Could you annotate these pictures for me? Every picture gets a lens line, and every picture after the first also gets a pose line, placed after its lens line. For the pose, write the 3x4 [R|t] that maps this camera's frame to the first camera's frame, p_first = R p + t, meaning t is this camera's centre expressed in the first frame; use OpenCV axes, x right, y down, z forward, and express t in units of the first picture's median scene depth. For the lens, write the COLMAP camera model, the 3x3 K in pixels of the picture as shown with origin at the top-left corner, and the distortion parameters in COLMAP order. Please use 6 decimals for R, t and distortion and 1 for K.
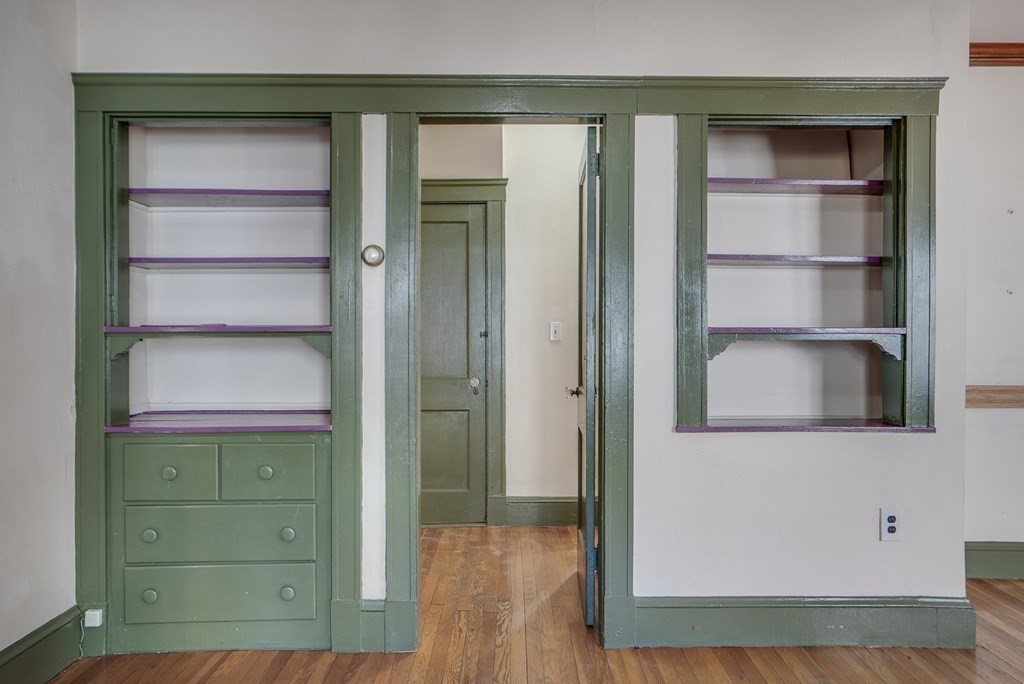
lens RADIAL K [[580.0, 0, 522.2], [0, 580.0, 338.3], [0, 0, 1]] dist [-0.045721, 0.030386]
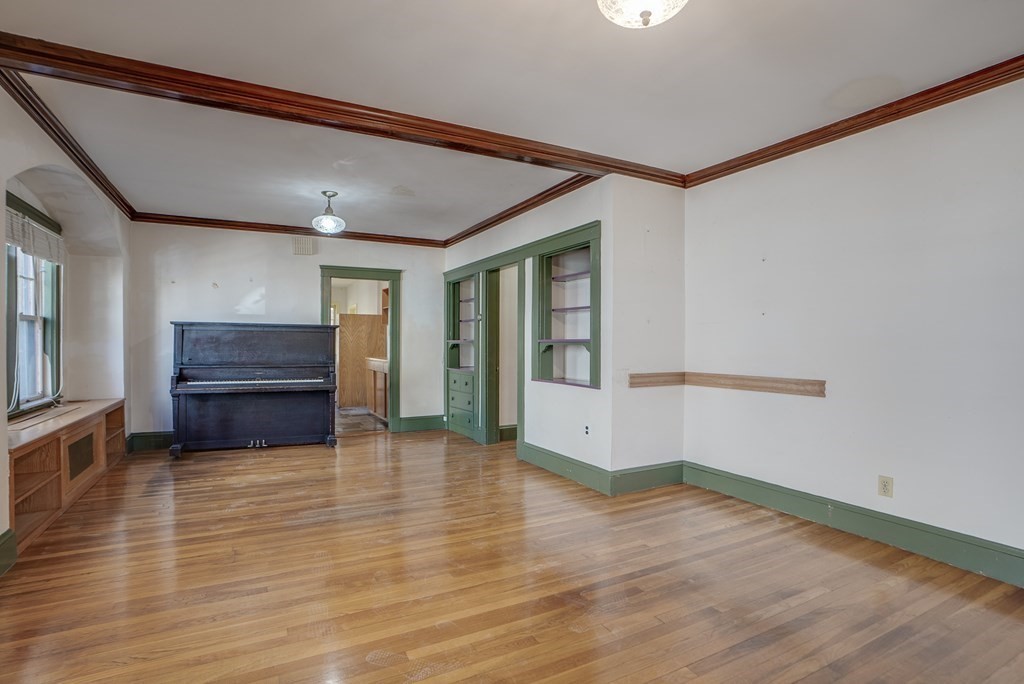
lens RADIAL K [[499.9, 0, 513.6], [0, 499.9, 344.4], [0, 0, 1]] dist [0.000070, 0.000441]
pose [[0.462019, -0.002611, -0.886866, 2.122903], [-0.001454, 0.999992, -0.003701, 0.008190], [0.886869, 0.003000, 0.462011, -0.116898]]
